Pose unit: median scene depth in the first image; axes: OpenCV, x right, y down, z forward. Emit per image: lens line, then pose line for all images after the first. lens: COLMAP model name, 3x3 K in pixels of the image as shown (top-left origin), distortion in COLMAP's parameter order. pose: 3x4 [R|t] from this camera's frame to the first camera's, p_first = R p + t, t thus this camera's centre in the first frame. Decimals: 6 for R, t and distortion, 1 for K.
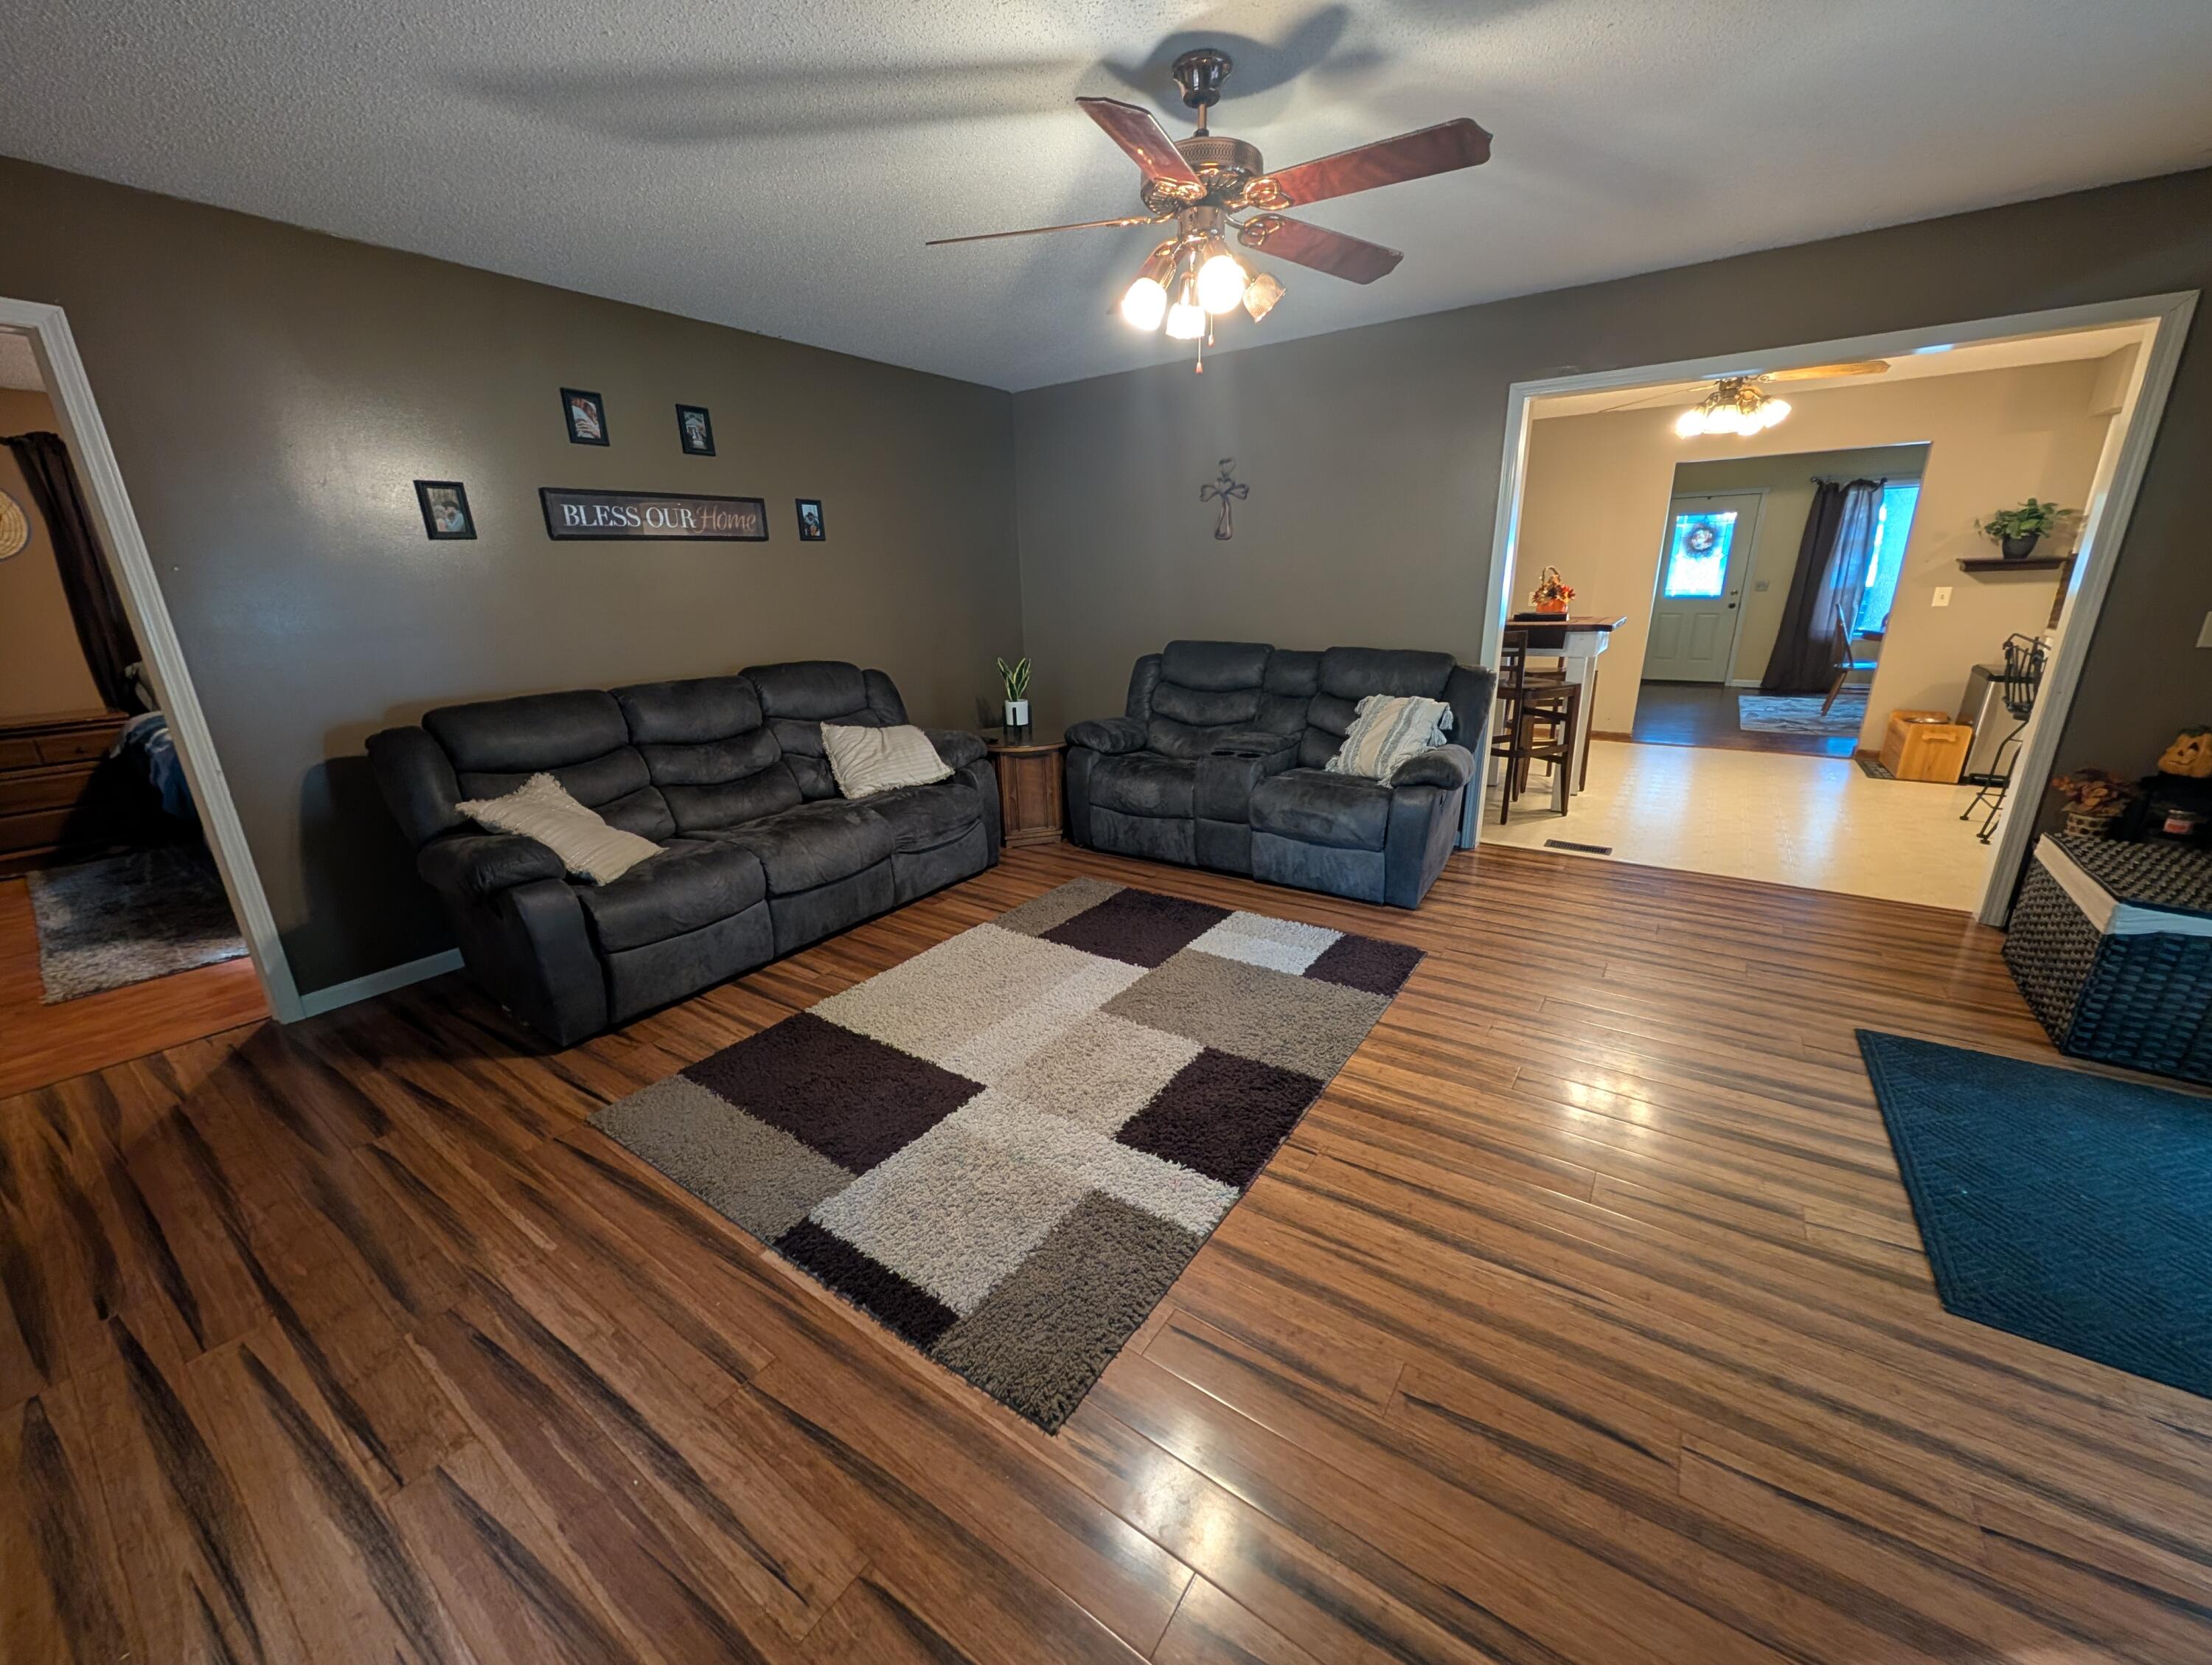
lens RADIAL K [[839.7, 0, 1105.0], [0, 839.7, 841.1], [0, 0, 1]] dist [0.001173, 0.000150]
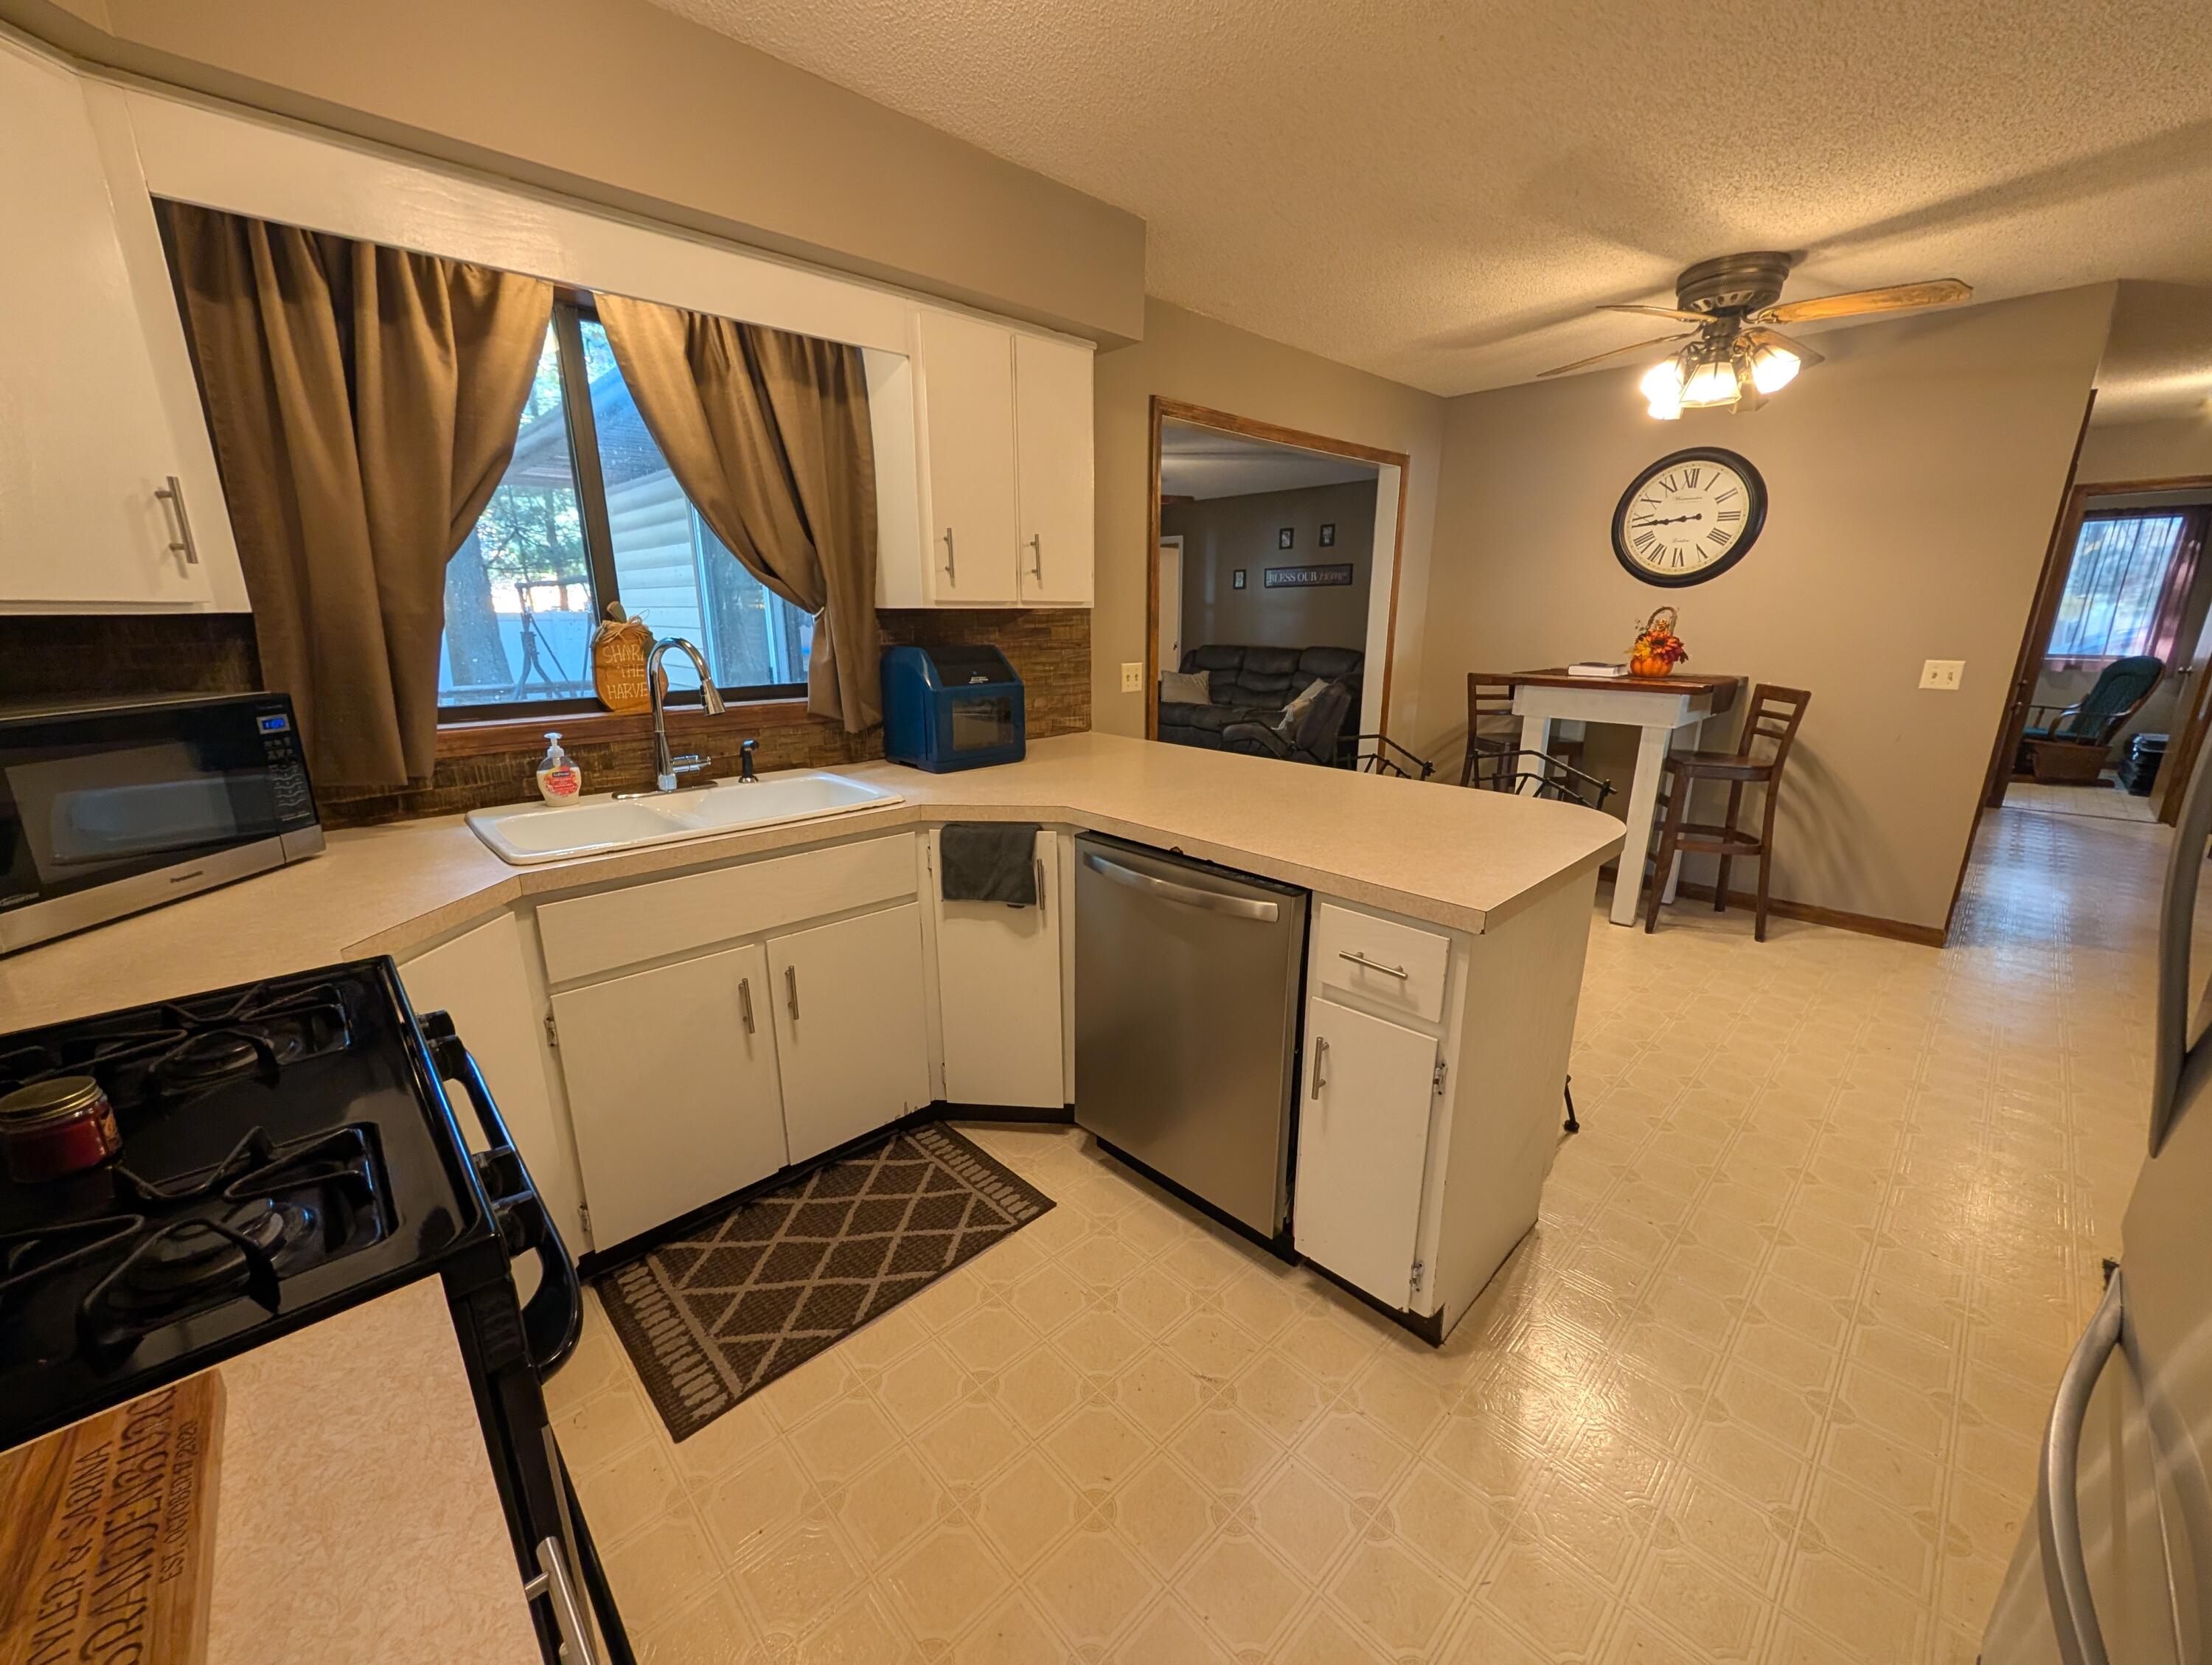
lens RADIAL K [[860.9, 0, 1100.5], [0, 860.9, 841.1], [0, 0, 1]] dist [-0.000310, -0.000031]
pose [[-0.197327, 0.277661, -0.940195, 2.736956], [-0.284780, 0.901460, 0.325991, -0.482158], [0.938063, 0.332075, -0.098810, 1.339026]]
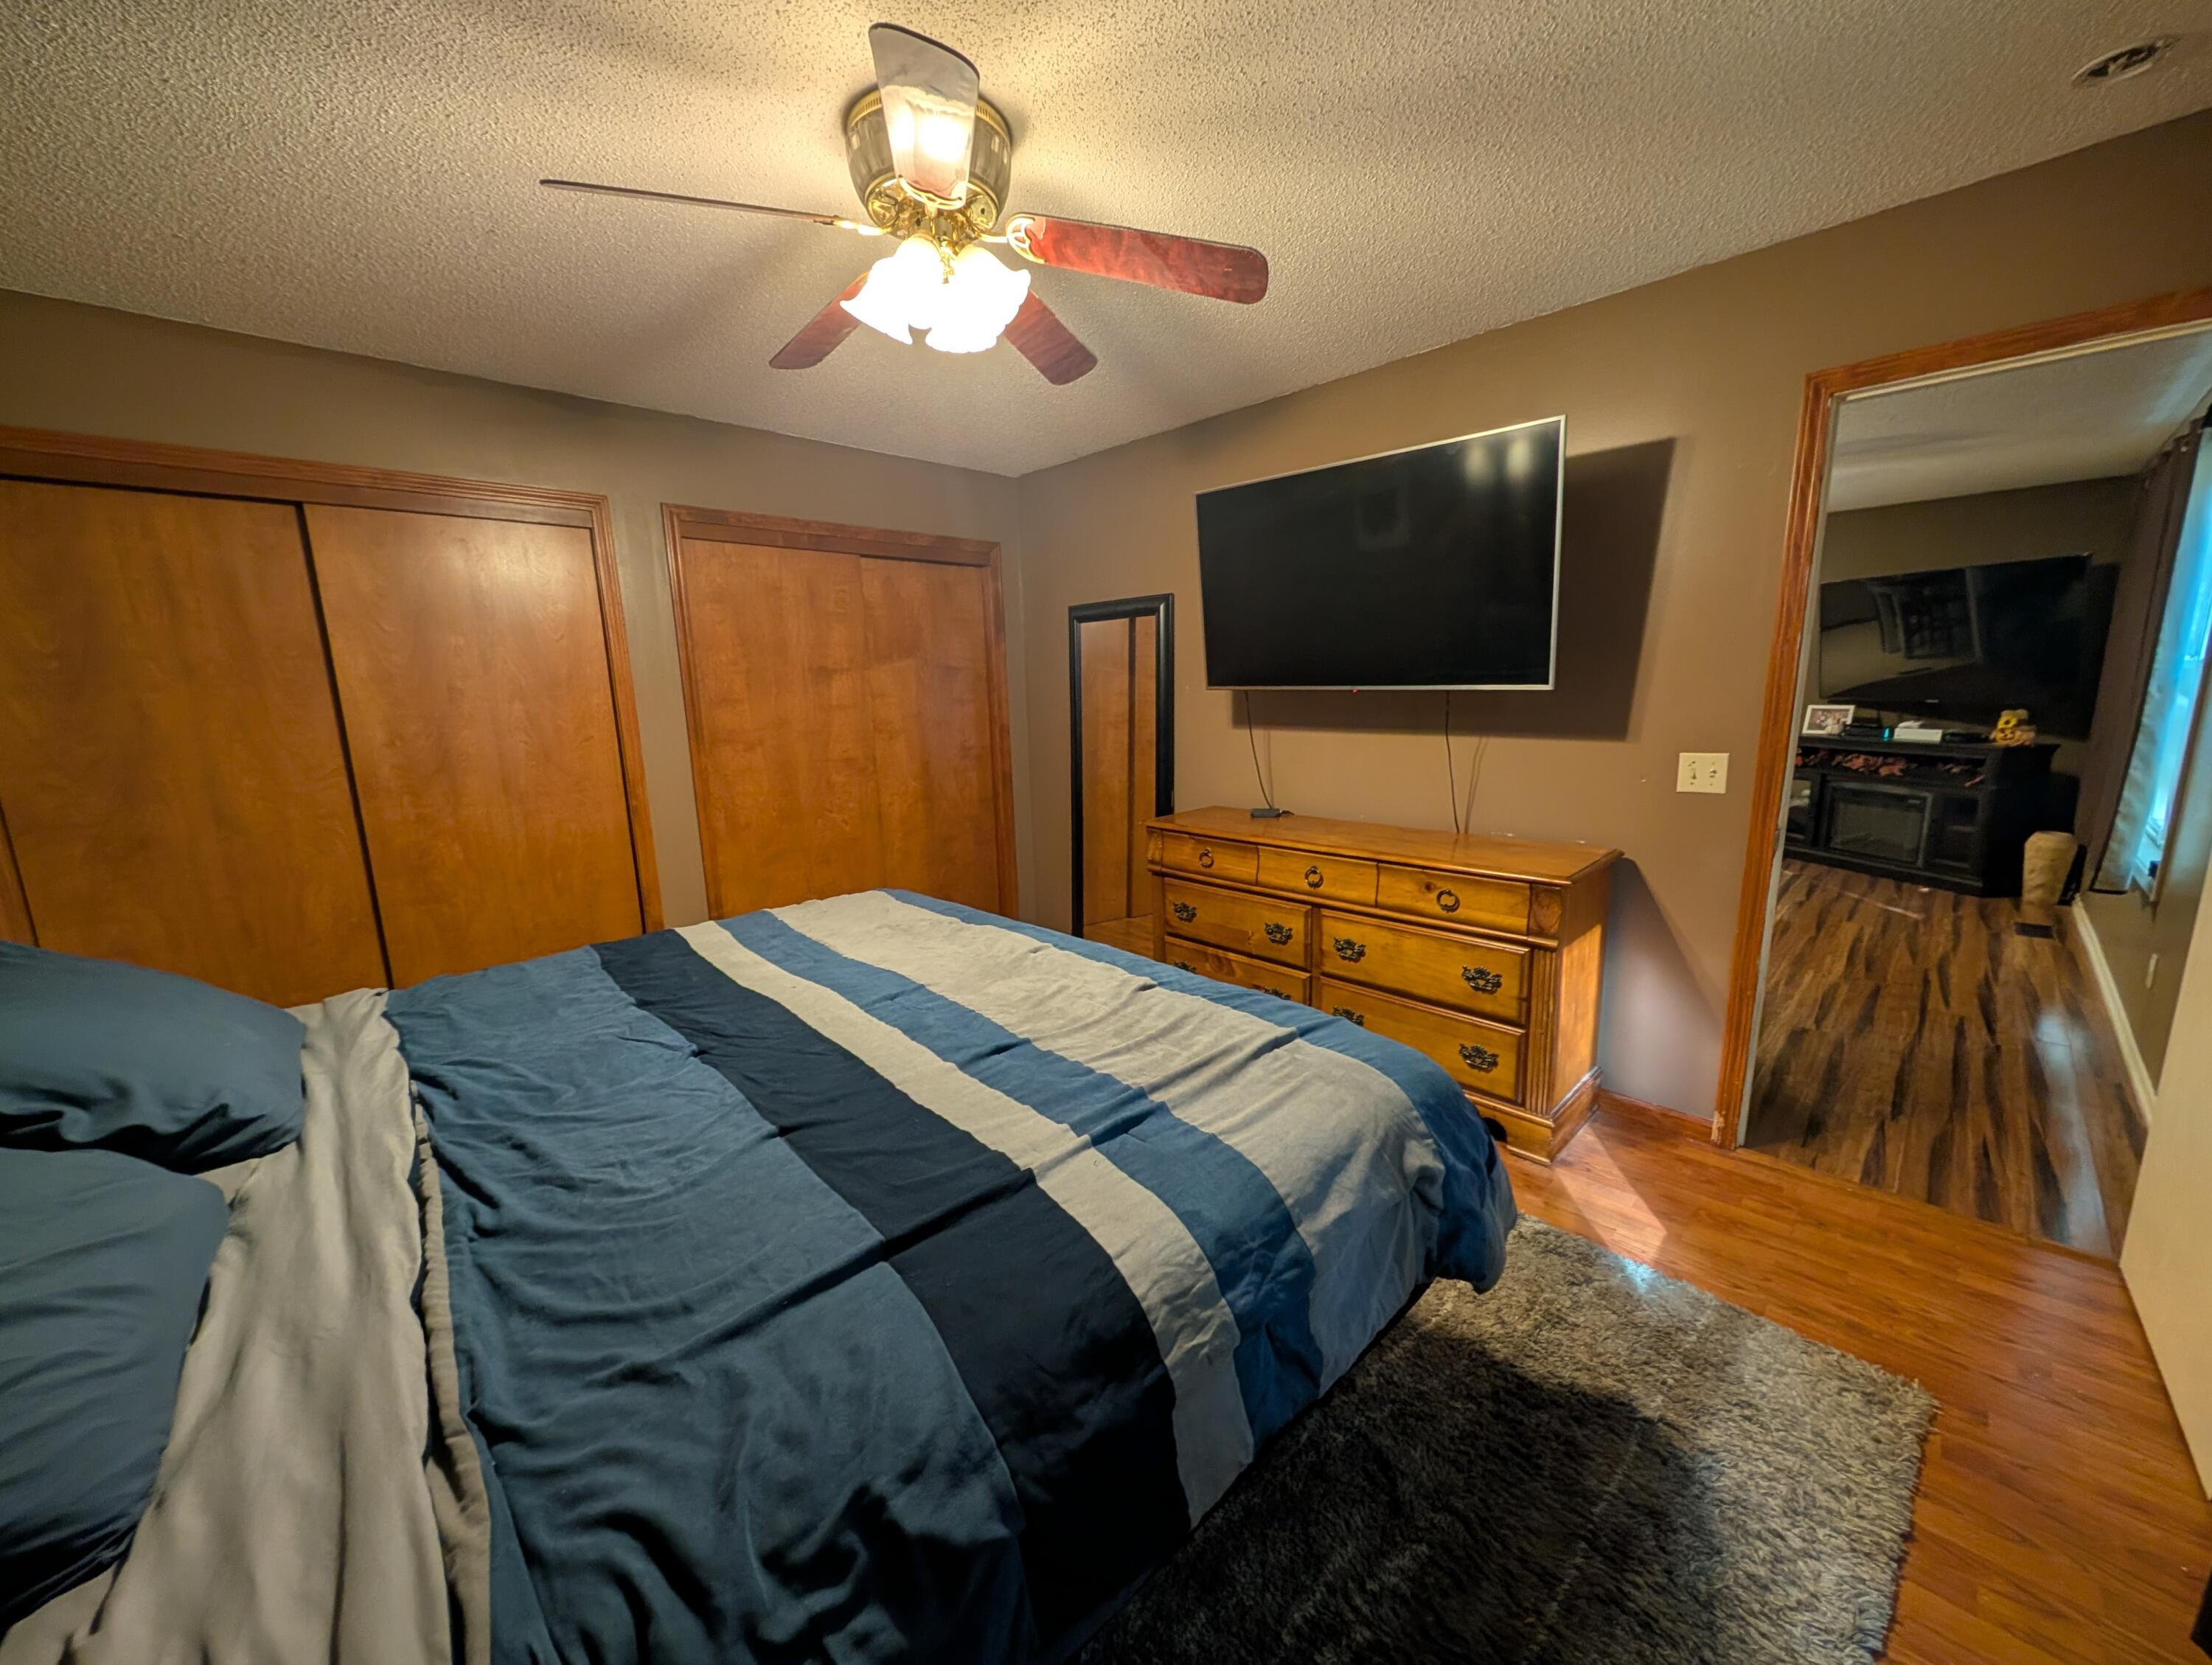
lens RADIAL K [[831.2, 0, 1094.8], [0, 831.2, 839.6], [0, 0, 1]] dist [0.000243, -0.000025]
pose [[0.195754, -0.163845, 0.966869, -2.151159], [0.313296, 0.944723, 0.096661, -0.430956], [-0.929261, 0.283994, 0.236265, 1.504193]]
